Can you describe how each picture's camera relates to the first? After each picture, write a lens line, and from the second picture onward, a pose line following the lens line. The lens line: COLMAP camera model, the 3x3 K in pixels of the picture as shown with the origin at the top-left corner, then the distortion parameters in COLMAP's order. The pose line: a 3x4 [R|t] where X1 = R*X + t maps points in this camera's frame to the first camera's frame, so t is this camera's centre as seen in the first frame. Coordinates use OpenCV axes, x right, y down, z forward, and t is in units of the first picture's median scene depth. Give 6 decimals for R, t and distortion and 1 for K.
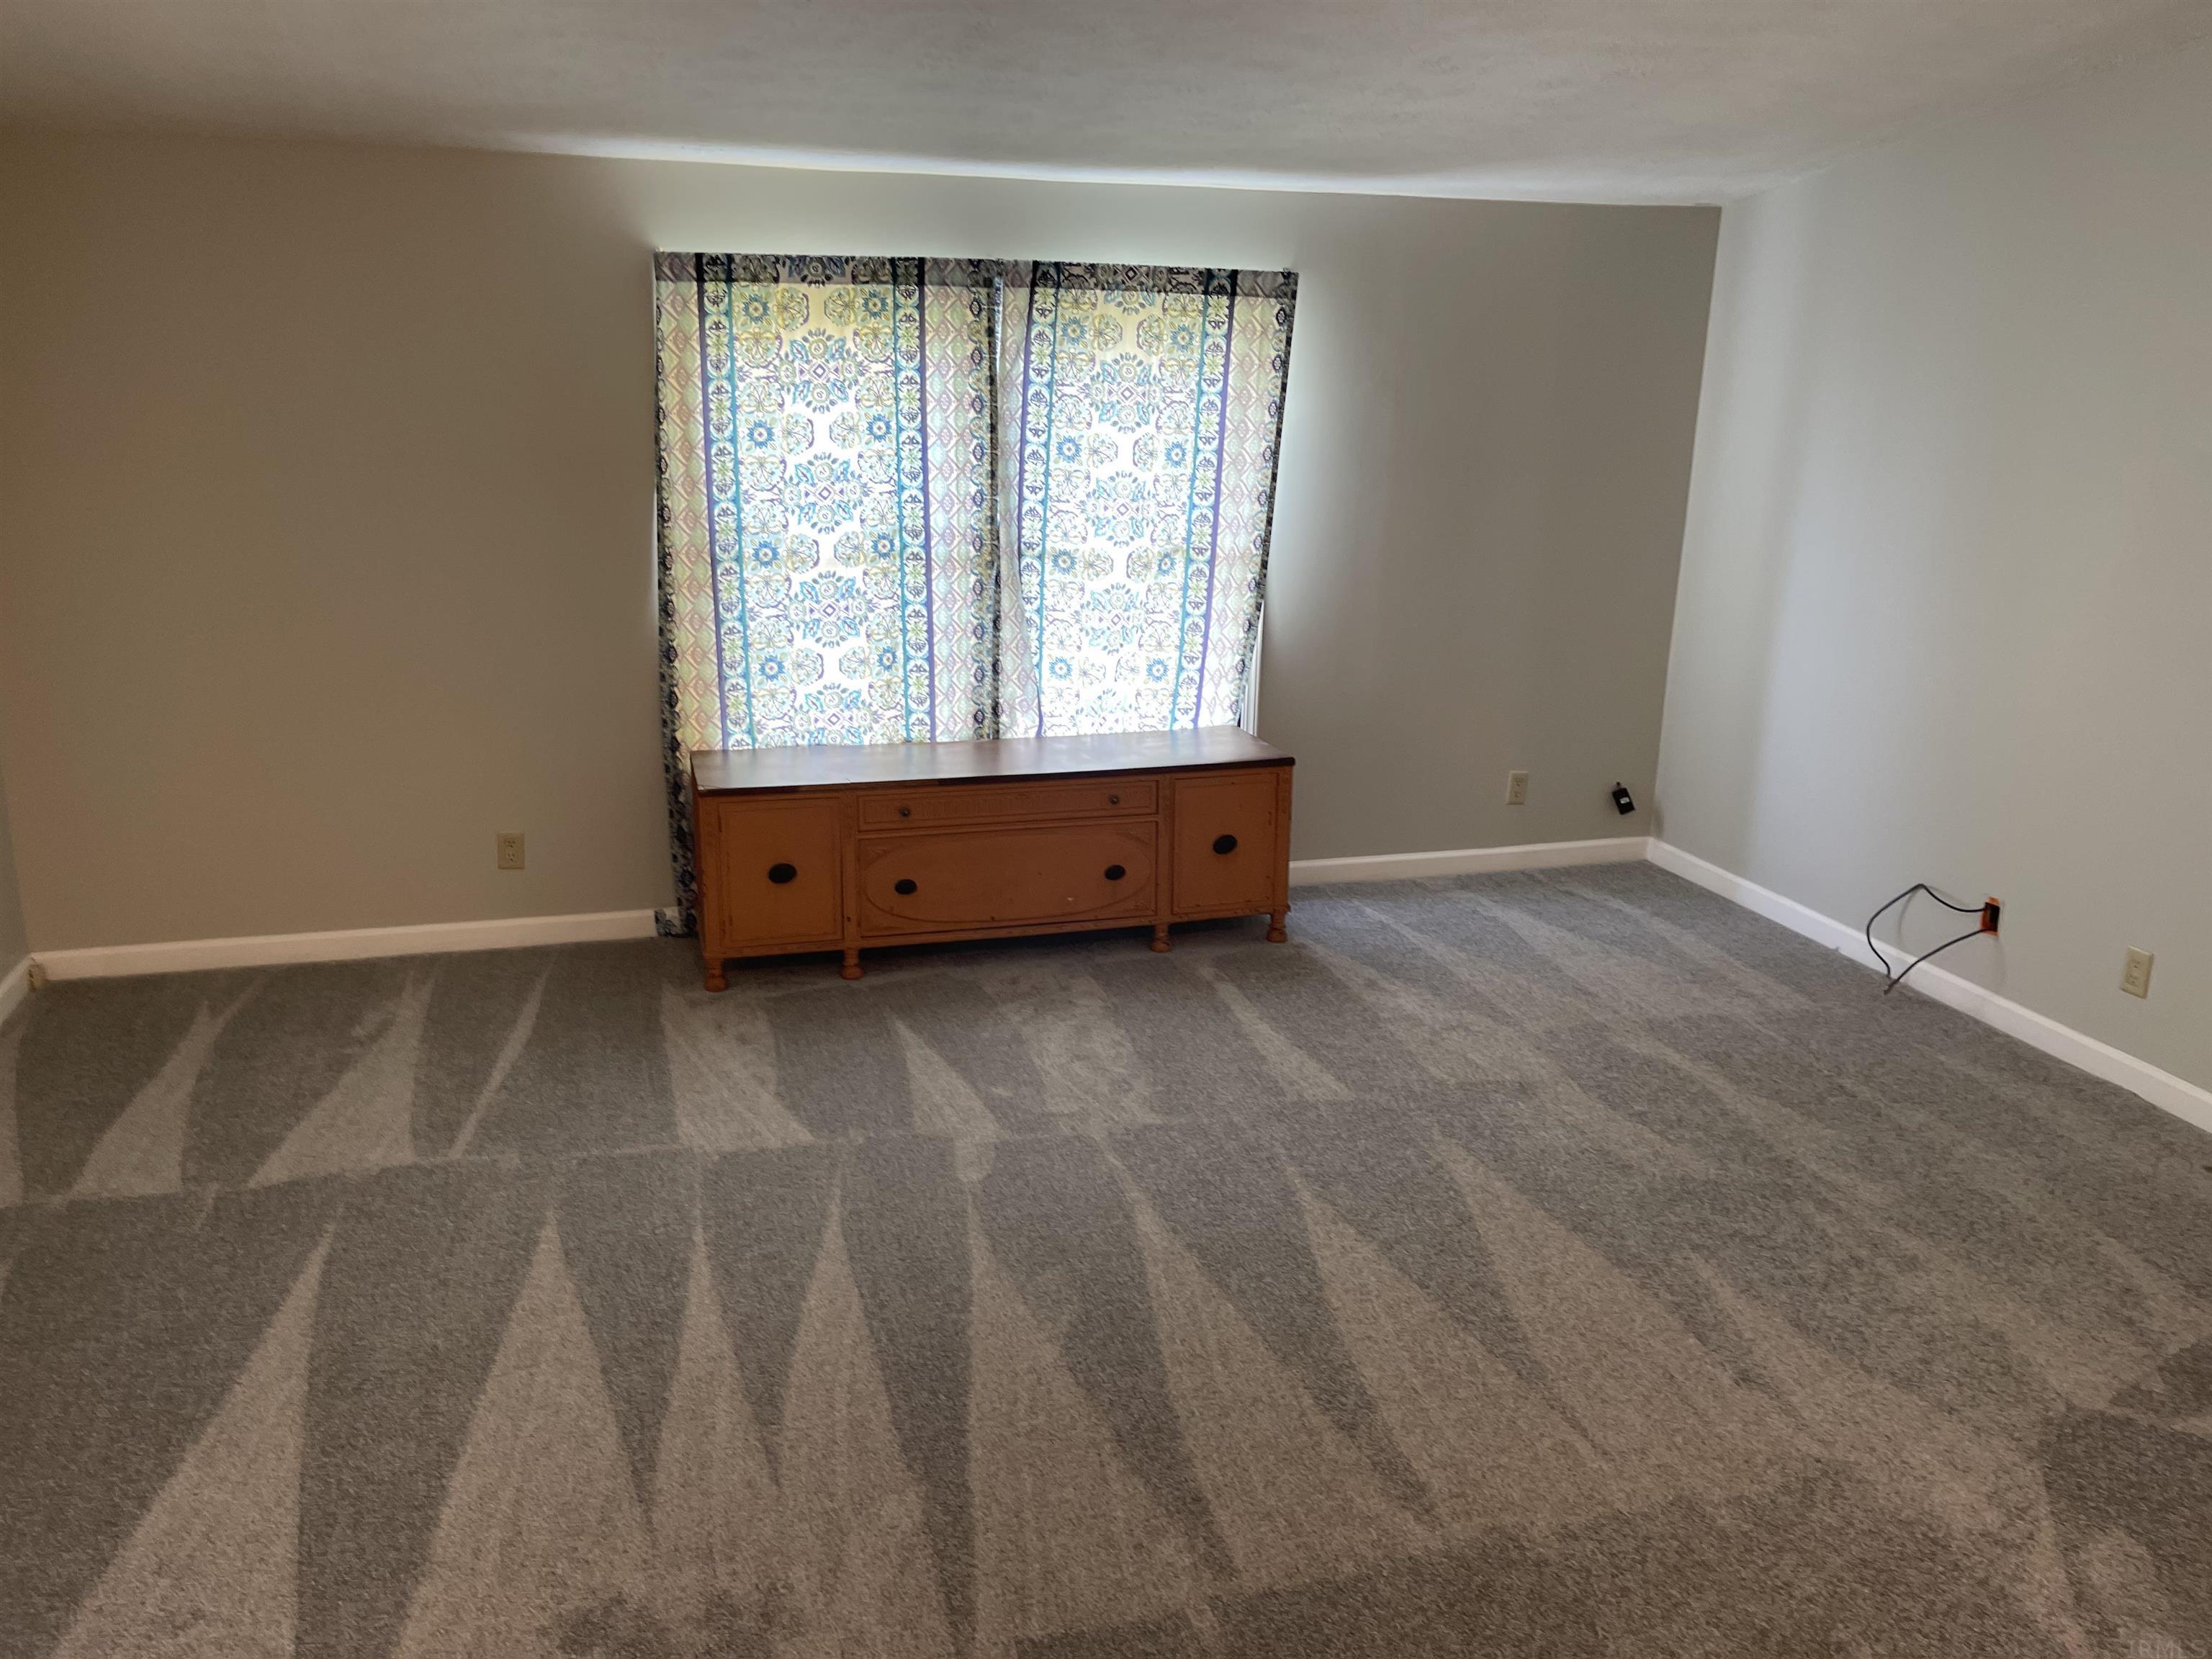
lens RADIAL K [[1702.2, 0, 1103.0], [0, 1702.2, 833.9], [0, 0, 1]] dist [0.055187, -0.067310]
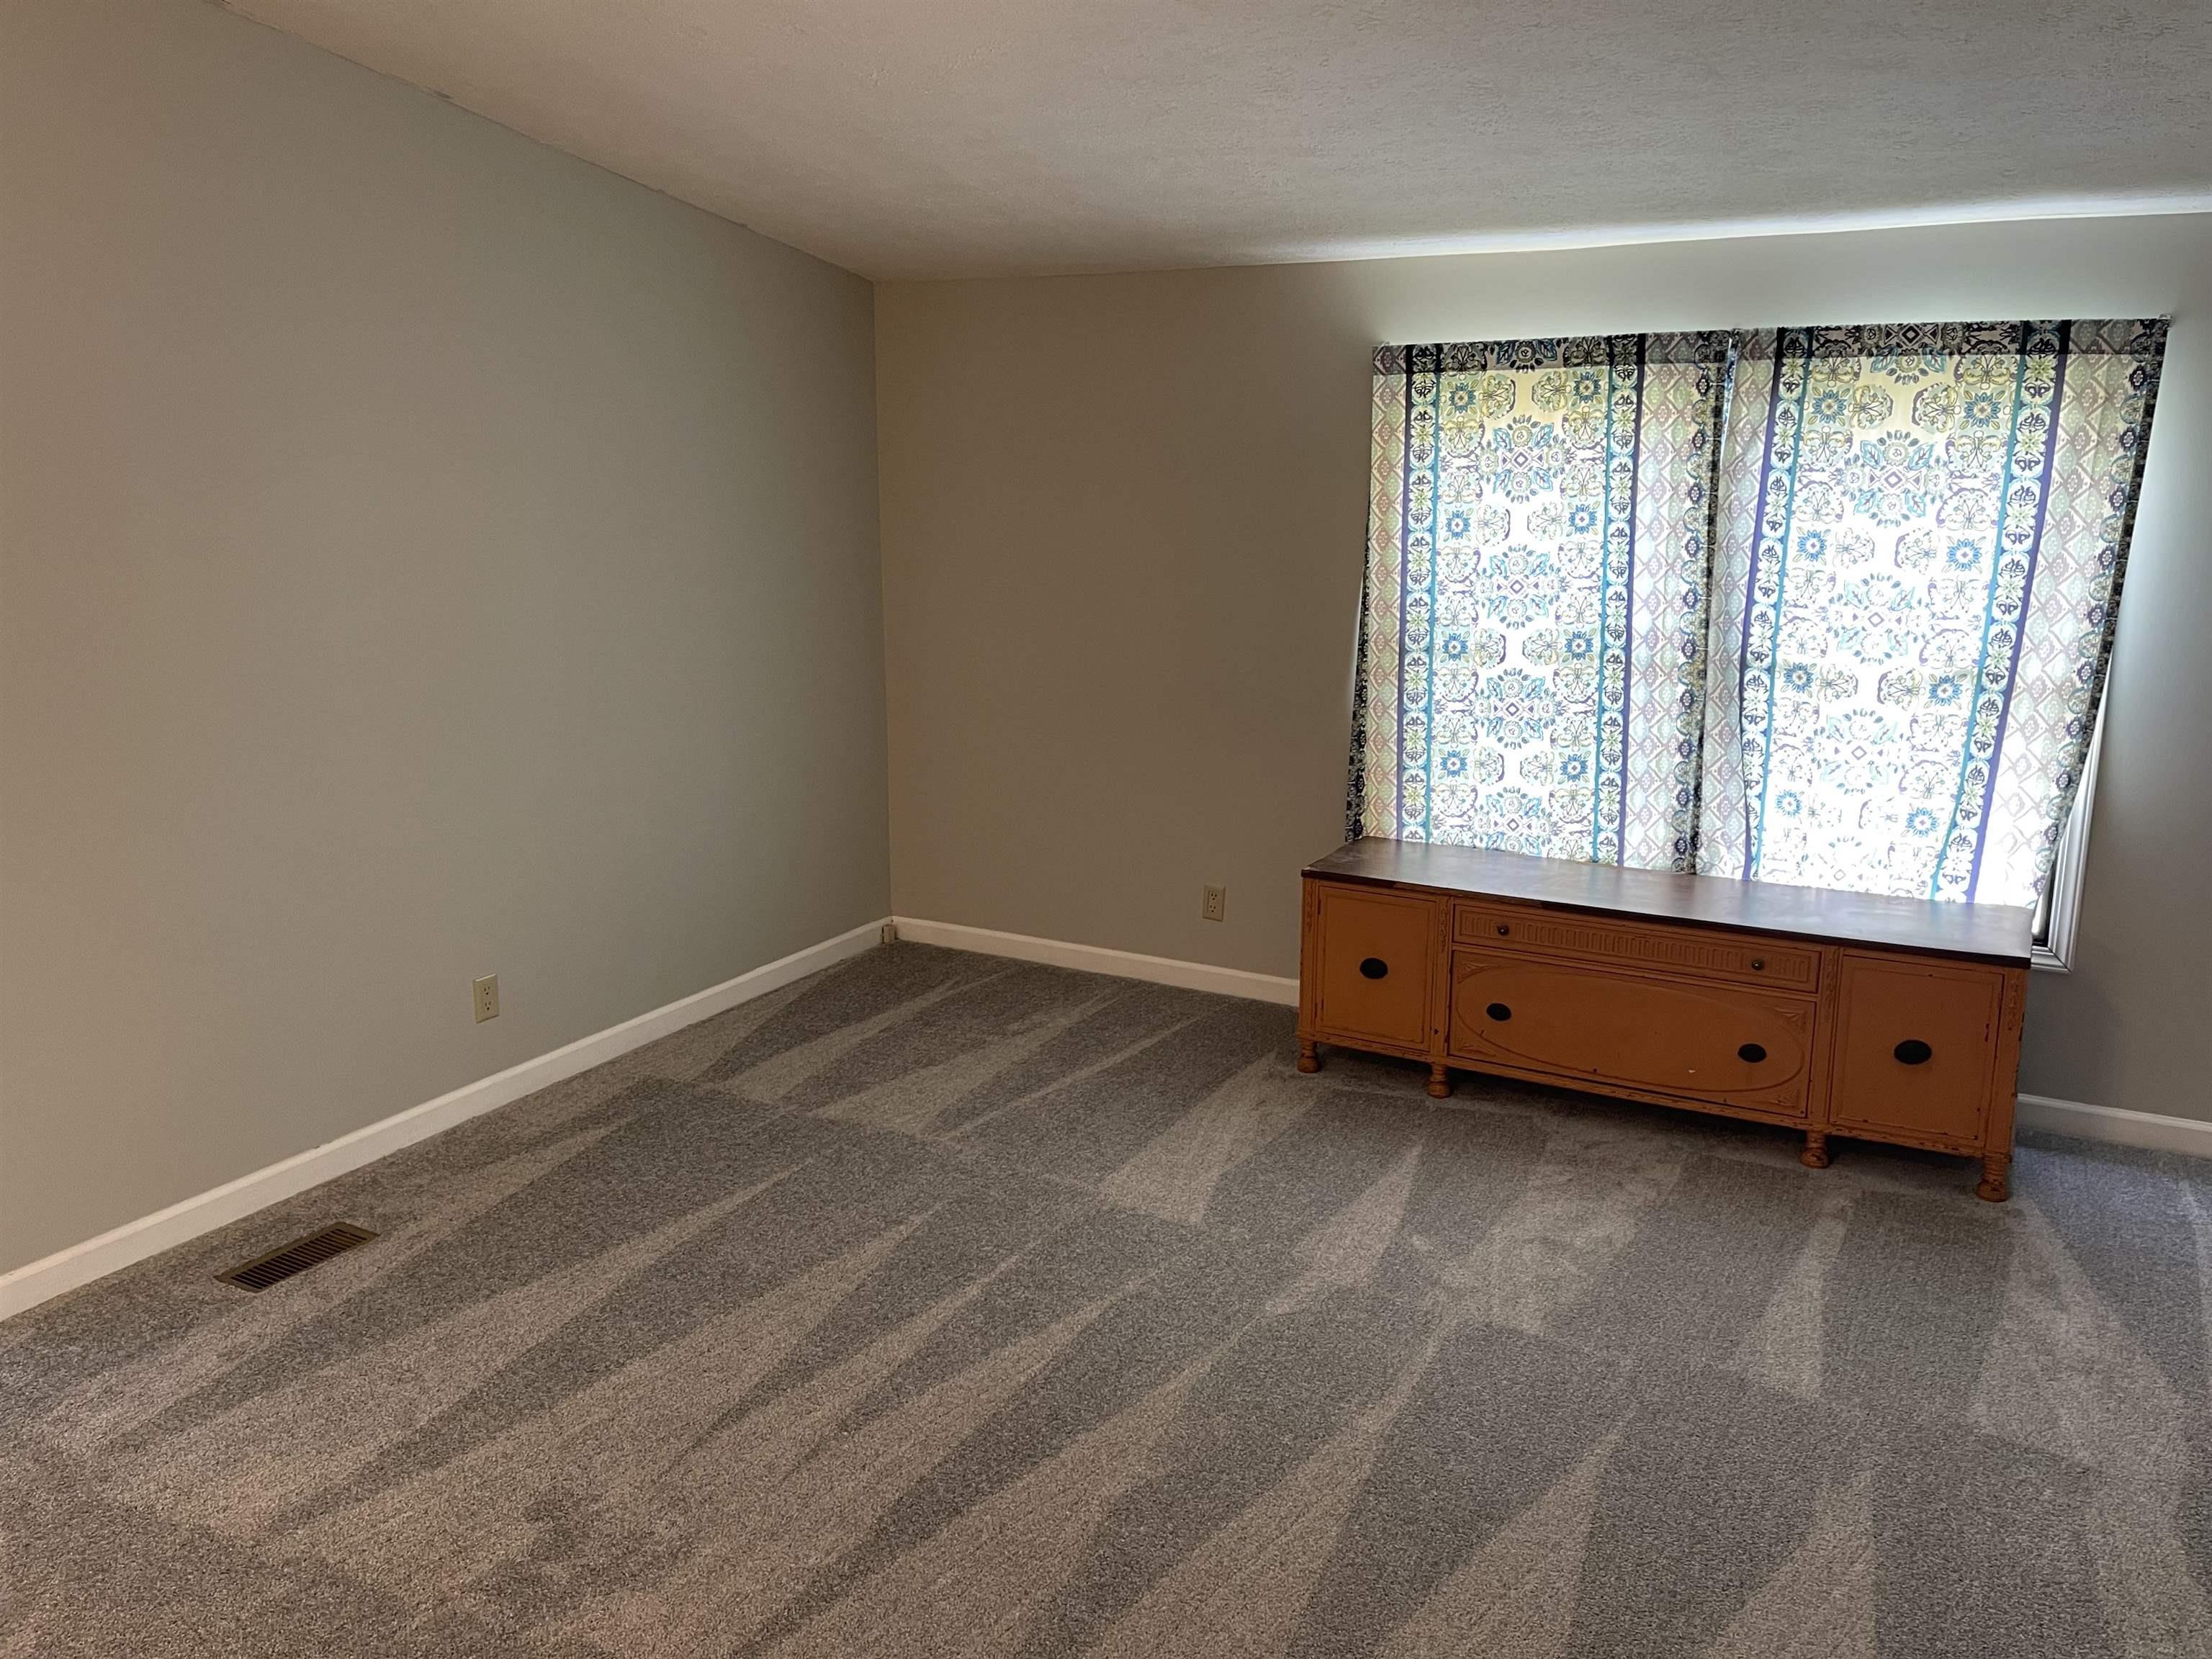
lens RADIAL K [[1702.2, 0, 1095.6], [0, 1702.2, 829.6], [0, 0, 1]] dist [0.055187, -0.067310]
pose [[0.696619, 0.138581, -0.703930, 0.358112], [-0.179004, 0.983710, 0.016516, -0.040615], [0.694751, 0.114502, 0.710078, 0.179515]]
